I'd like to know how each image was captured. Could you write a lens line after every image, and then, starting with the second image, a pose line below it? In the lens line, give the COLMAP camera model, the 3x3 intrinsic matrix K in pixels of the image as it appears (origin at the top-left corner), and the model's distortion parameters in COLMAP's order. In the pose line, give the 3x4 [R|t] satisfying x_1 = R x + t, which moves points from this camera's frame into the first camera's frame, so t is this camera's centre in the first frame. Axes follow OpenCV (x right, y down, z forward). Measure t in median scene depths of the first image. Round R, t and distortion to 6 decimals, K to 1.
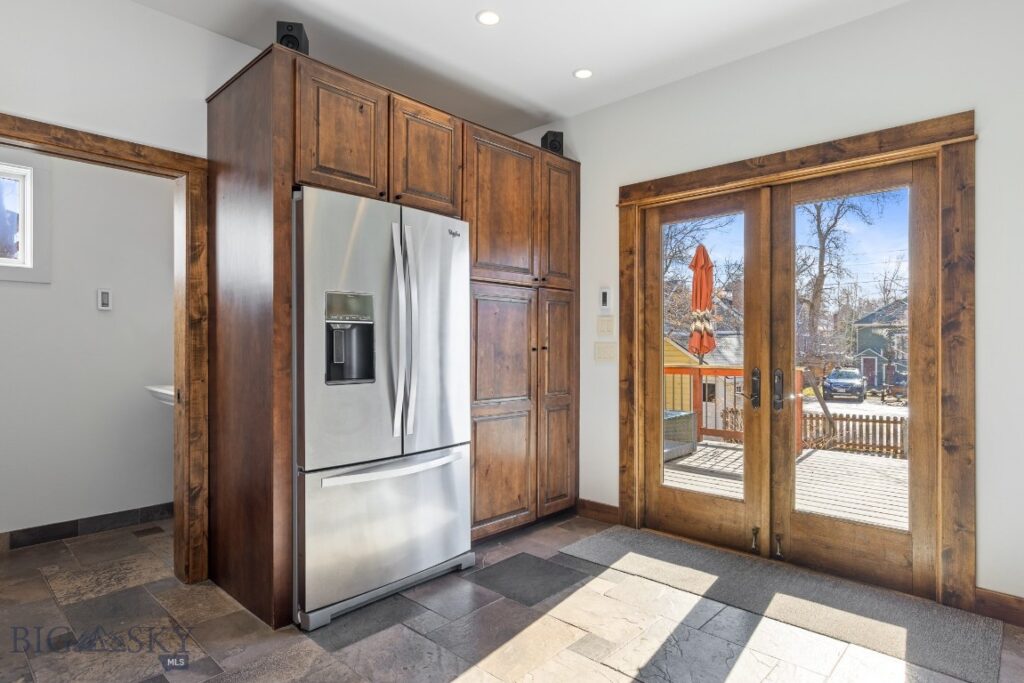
lens RADIAL K [[567.4, 0, 511.0], [0, 567.4, 345.6], [0, 0, 1]] dist [0.003292, 0.001024]
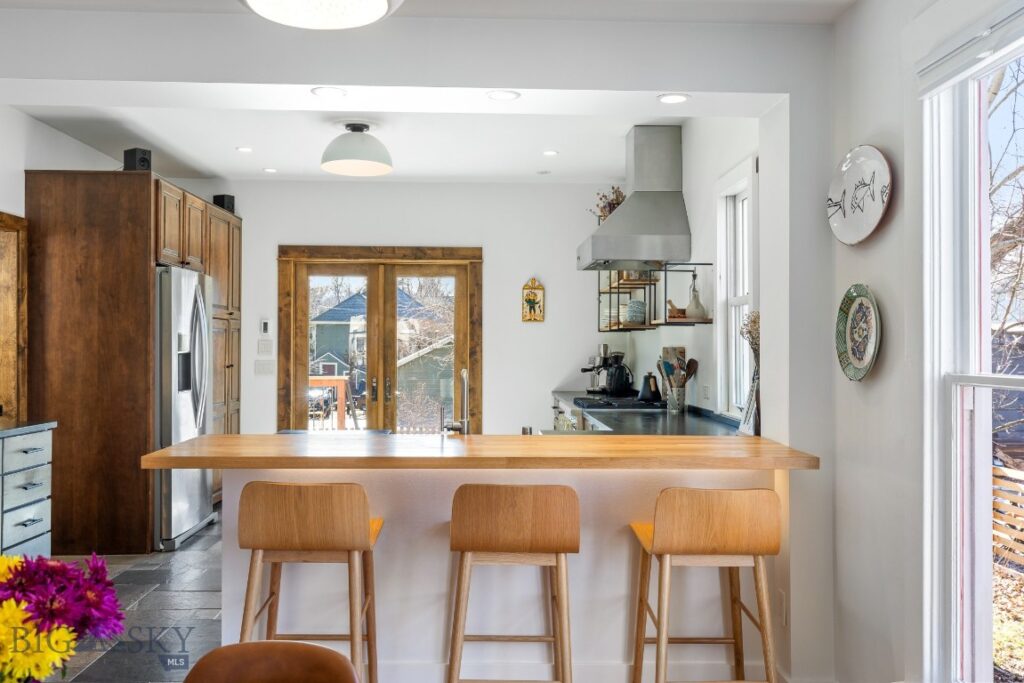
lens RADIAL K [[886.1, 0, 515.6], [0, 886.1, 341.5], [0, 0, 1]] dist [0.009711, -0.008969]
pose [[0.702018, 0.005858, 0.712135, -0.929696], [-0.002034, 0.999979, -0.006221, -0.039382], [-0.712156, 0.002919, 0.702015, -0.897269]]
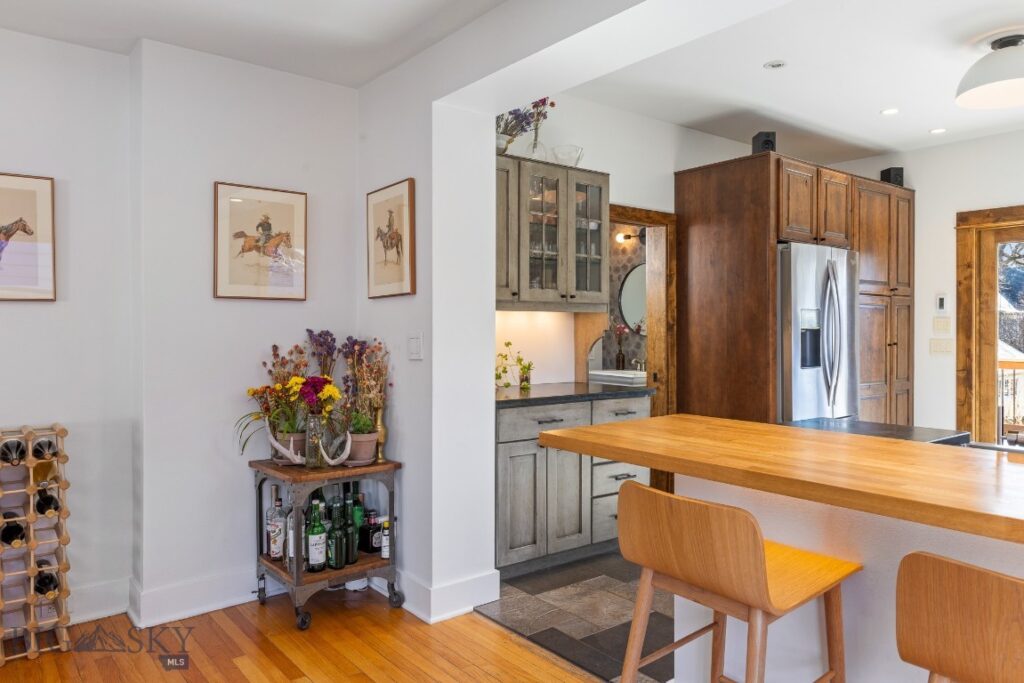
lens RADIAL K [[703.2, 0, 514.4], [0, 703.2, 332.0], [0, 0, 1]] dist [0.000729, 0.002418]
pose [[0.987780, 0.000267, -0.155856, -0.527347], [-0.000279, 1.000000, -0.000055, -0.021184], [0.155856, 0.000098, 0.987780, -0.667421]]
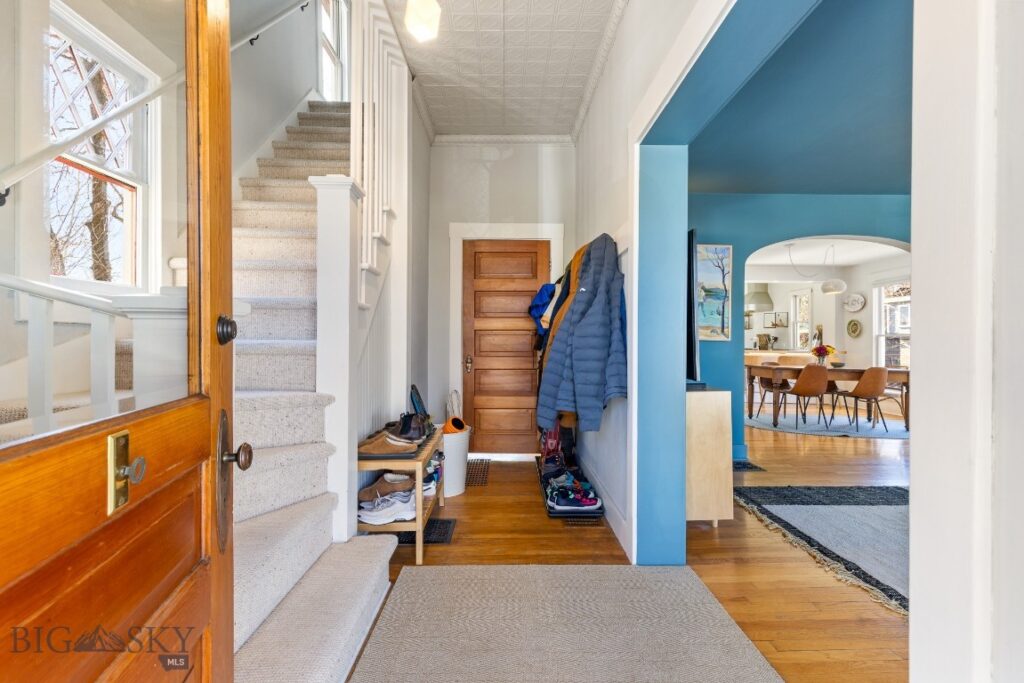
lens RADIAL K [[463.4, 0, 513.3], [0, 463.4, 343.6], [0, 0, 1]] dist [0.003173, 0.001058]
pose [[0.718497, -0.001559, 0.695528, -2.954623], [0.000214, 0.999998, 0.002021, 0.018866], [-0.695530, -0.001303, 0.718496, -1.028815]]
